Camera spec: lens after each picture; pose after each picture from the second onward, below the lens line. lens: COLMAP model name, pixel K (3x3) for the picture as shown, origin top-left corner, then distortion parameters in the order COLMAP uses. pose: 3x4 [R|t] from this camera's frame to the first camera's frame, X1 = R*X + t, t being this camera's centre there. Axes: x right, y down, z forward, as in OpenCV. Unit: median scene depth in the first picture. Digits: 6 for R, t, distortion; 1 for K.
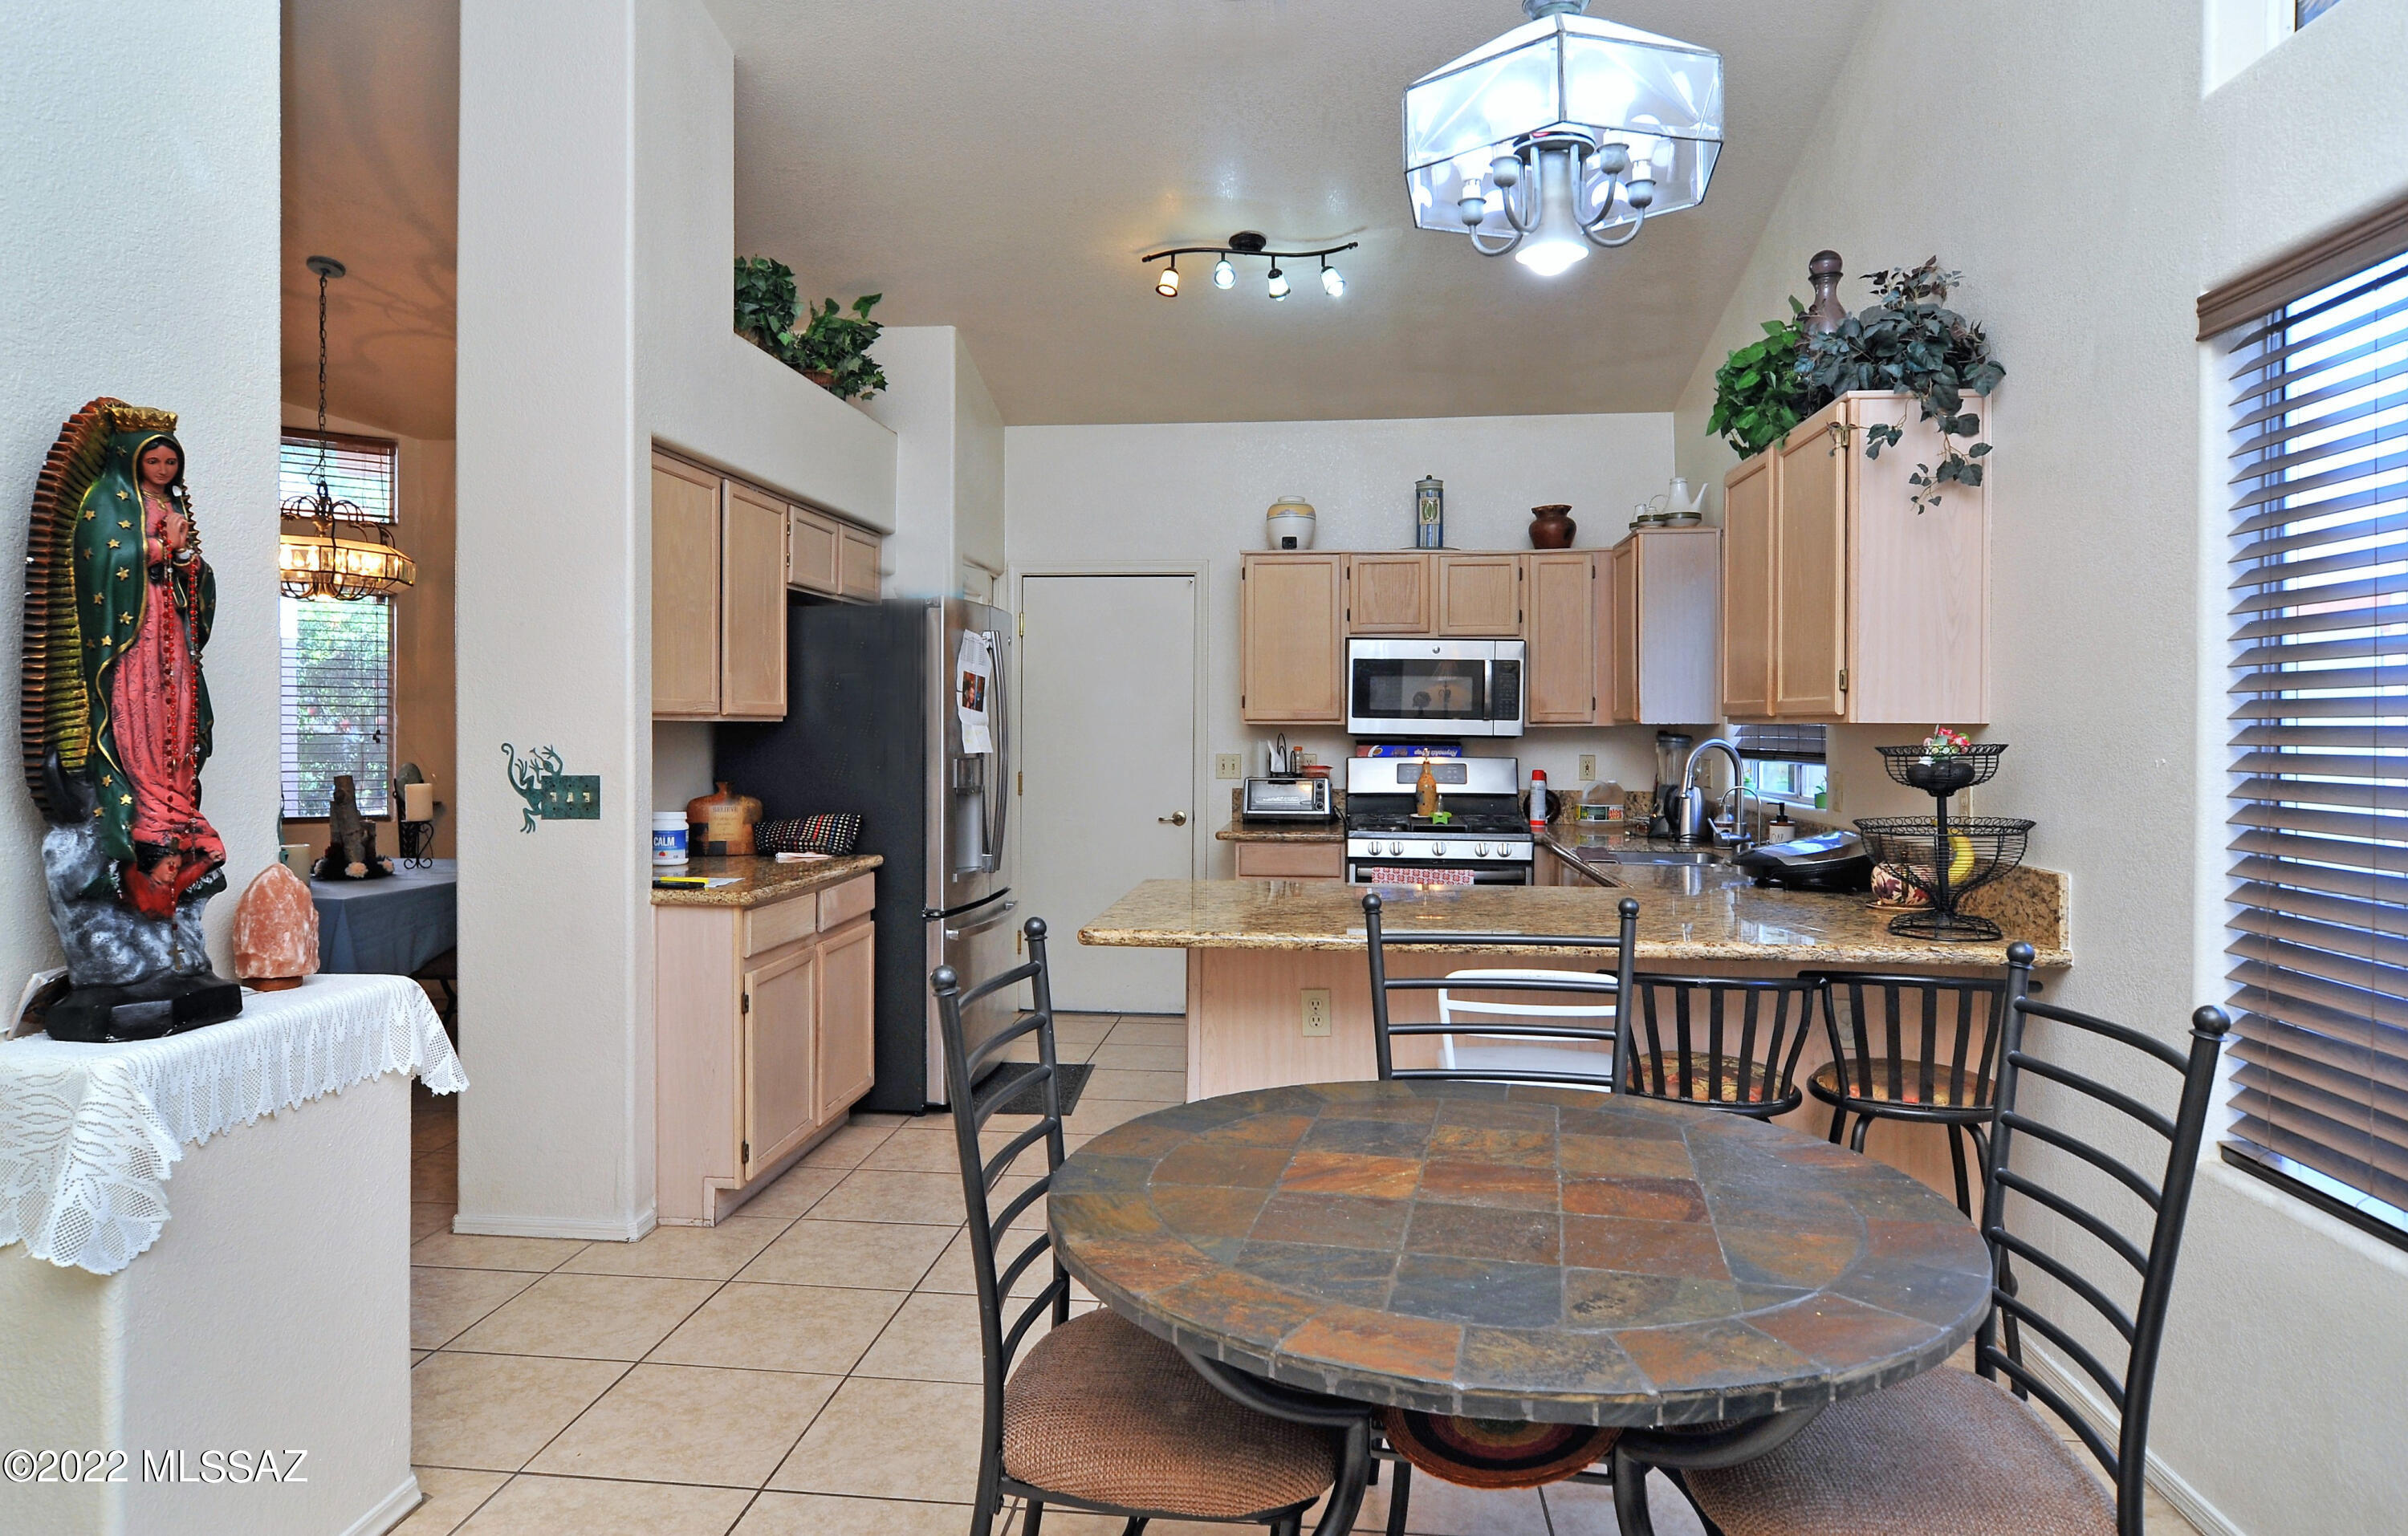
lens RADIAL K [[1485.4, 0, 1178.8], [0, 1485.4, 725.1], [0, 0, 1]] dist [0.004095, -0.002448]
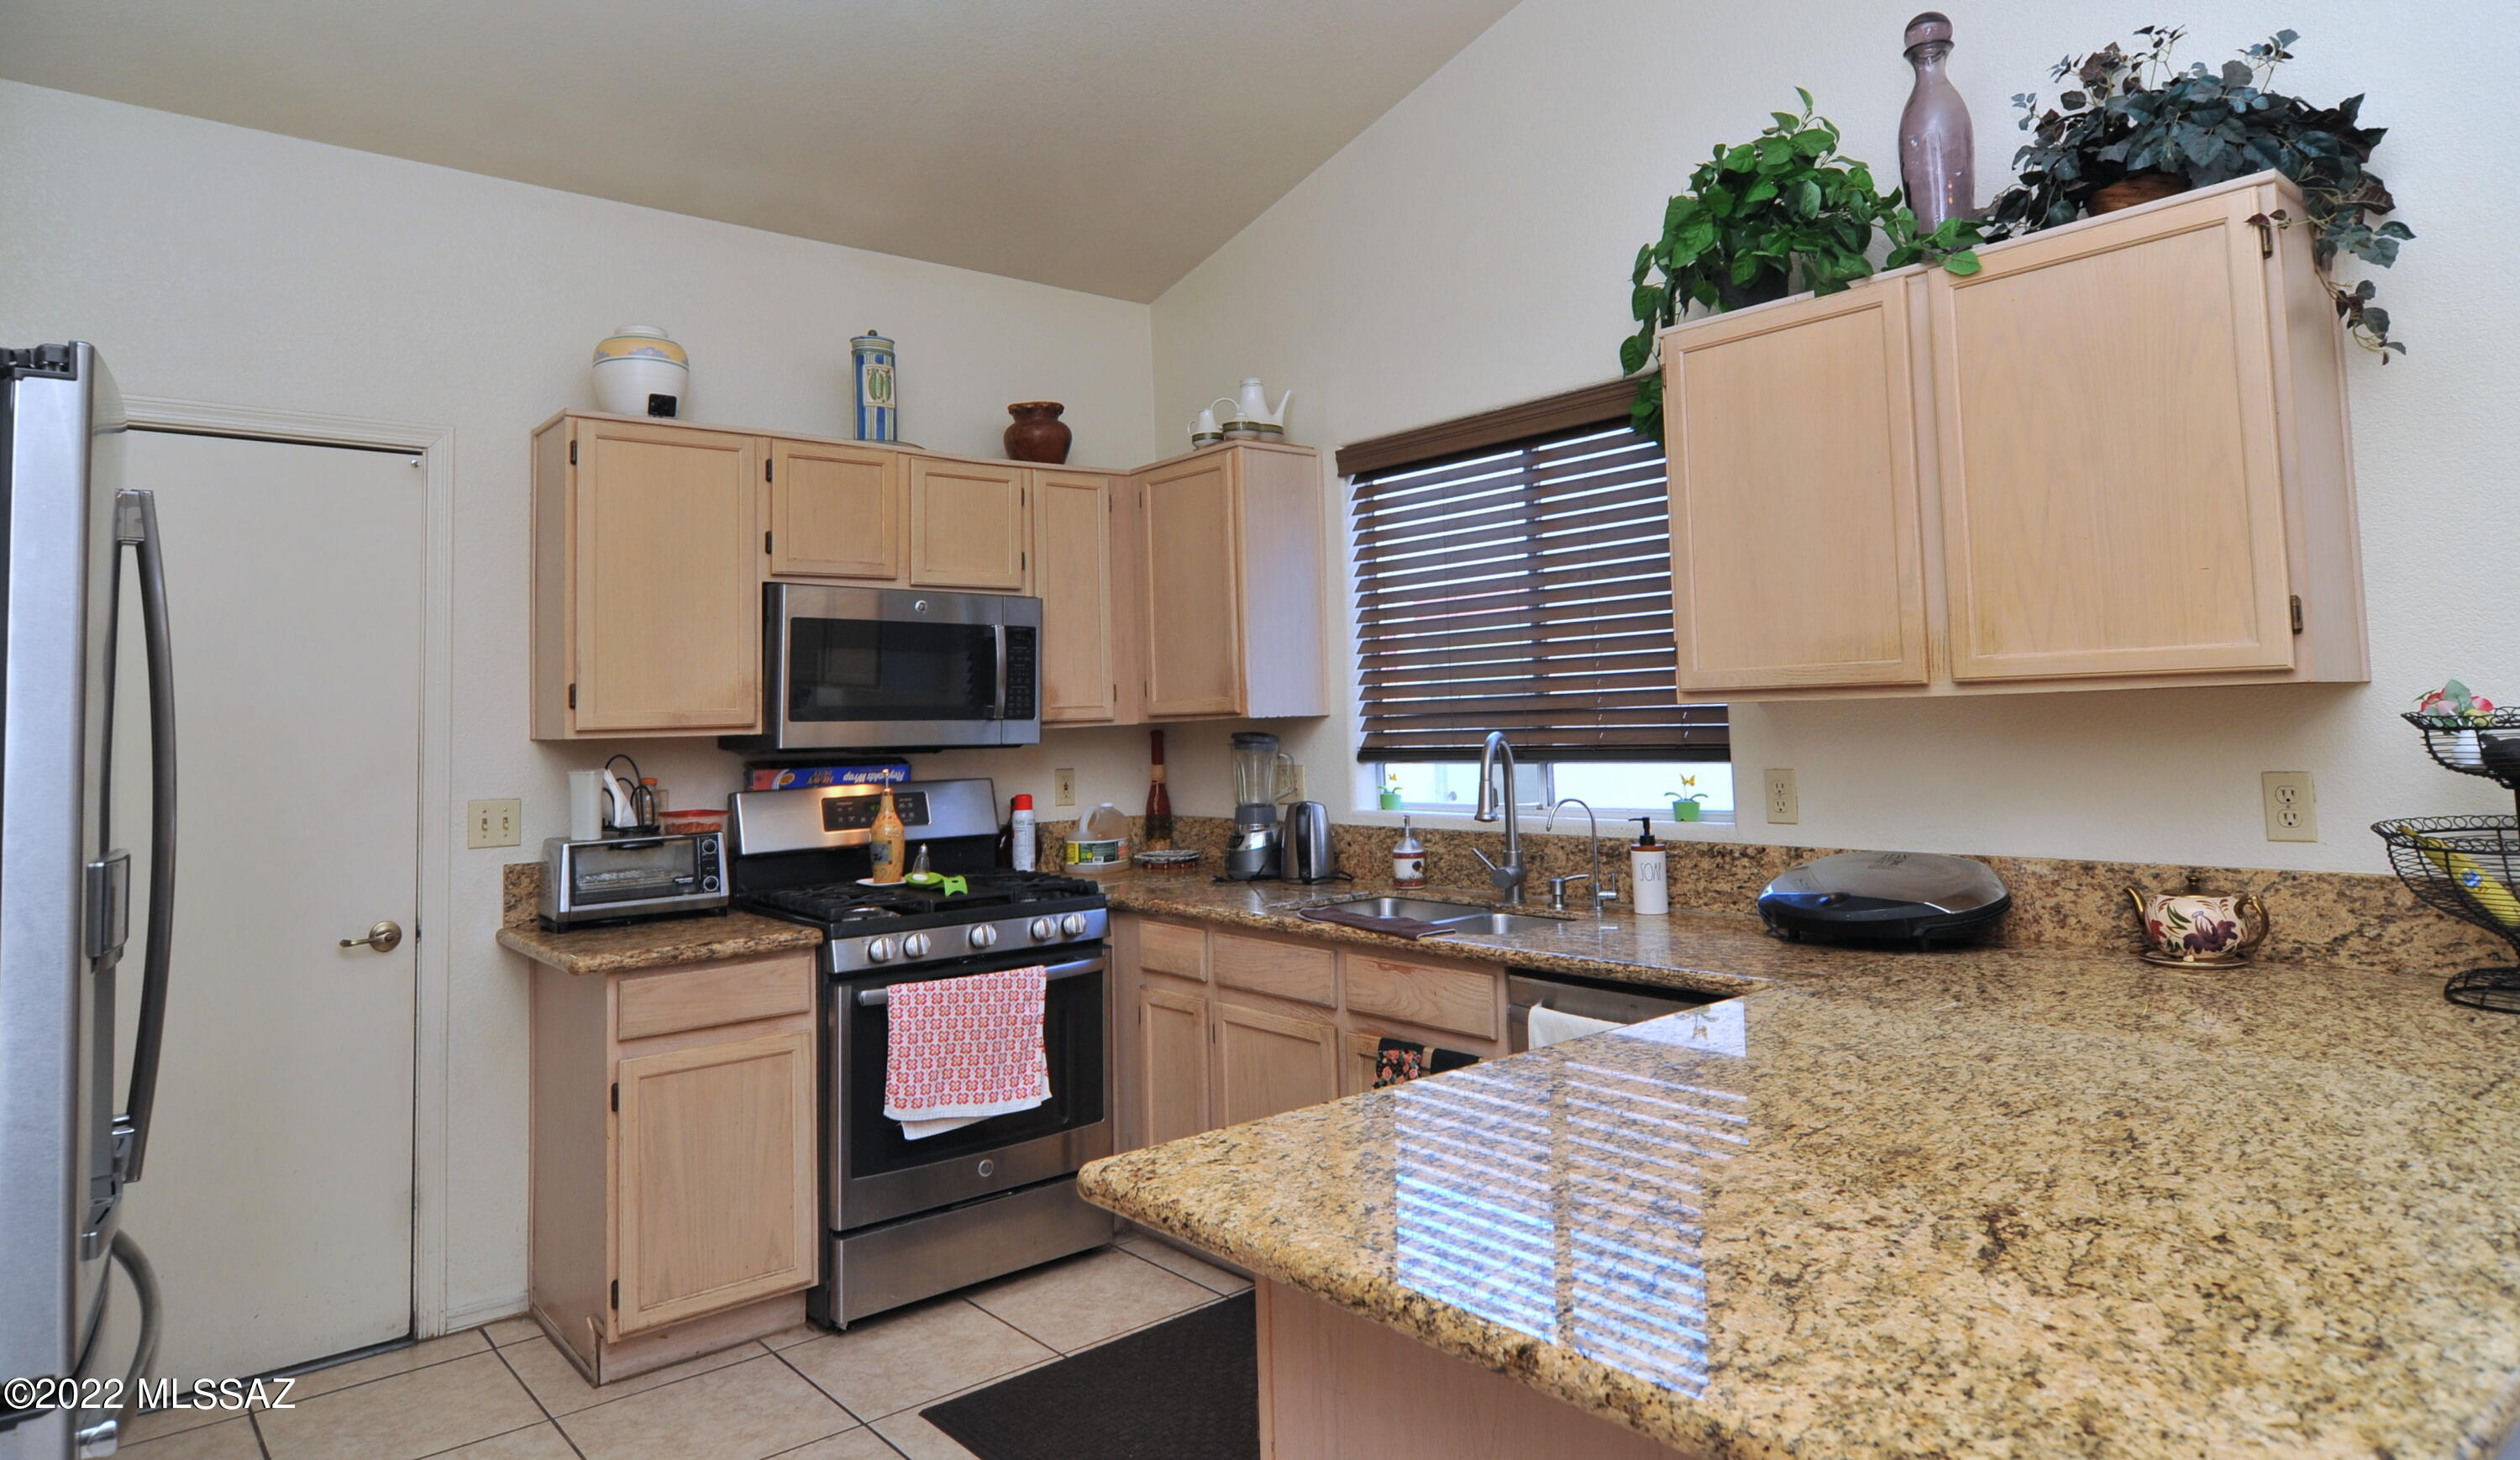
lens RADIAL K [[1458.8, 0, 1259.2], [0, 1458.8, 623.2], [0, 0, 1]] dist [-0.007969, -0.004684]
pose [[0.686610, 0.025366, 0.726584, -0.210540], [0.031925, 0.997375, -0.064989, -0.000563], [-0.726325, 0.067818, 0.683998, 0.619737]]
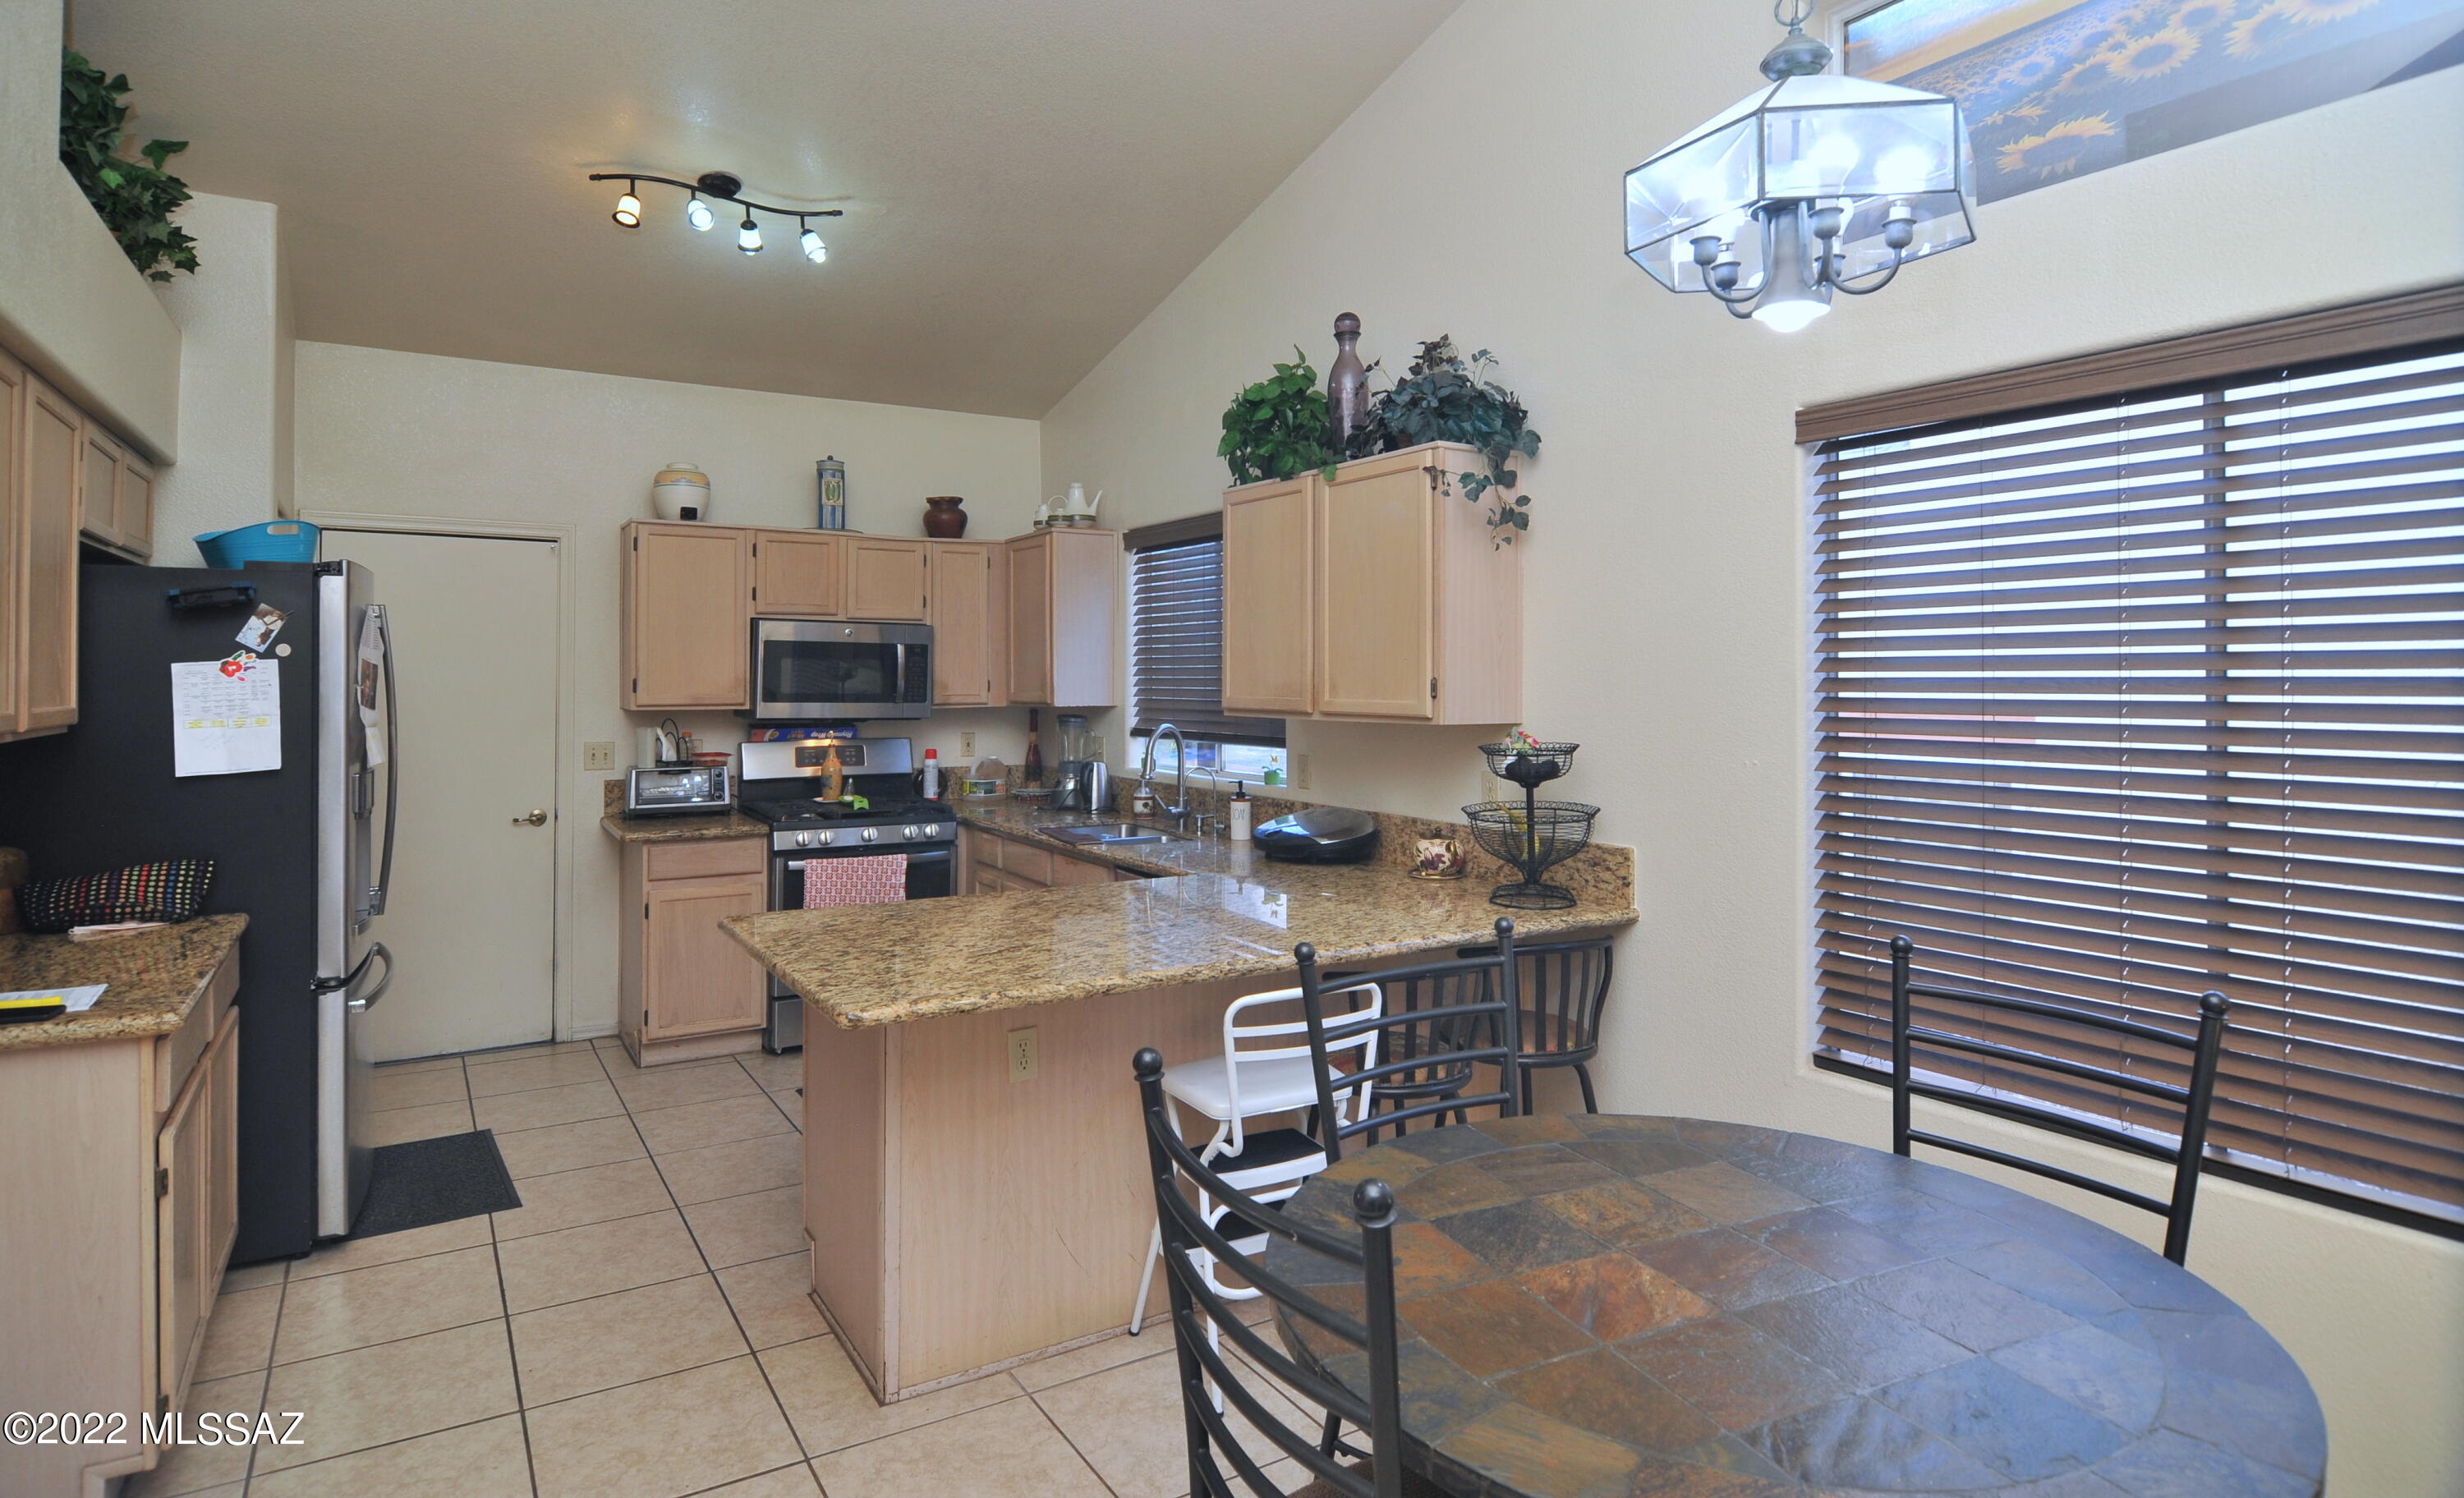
lens RADIAL K [[1308.4, 0, 1205.5], [0, 1308.4, 662.3], [0, 0, 1]] dist [-0.009814, -0.003225]
pose [[0.788142, 0.003828, 0.615482, -0.223092], [0.002111, 0.999958, -0.008922, -0.028681], [-0.615490, 0.008331, 0.788101, 0.209659]]
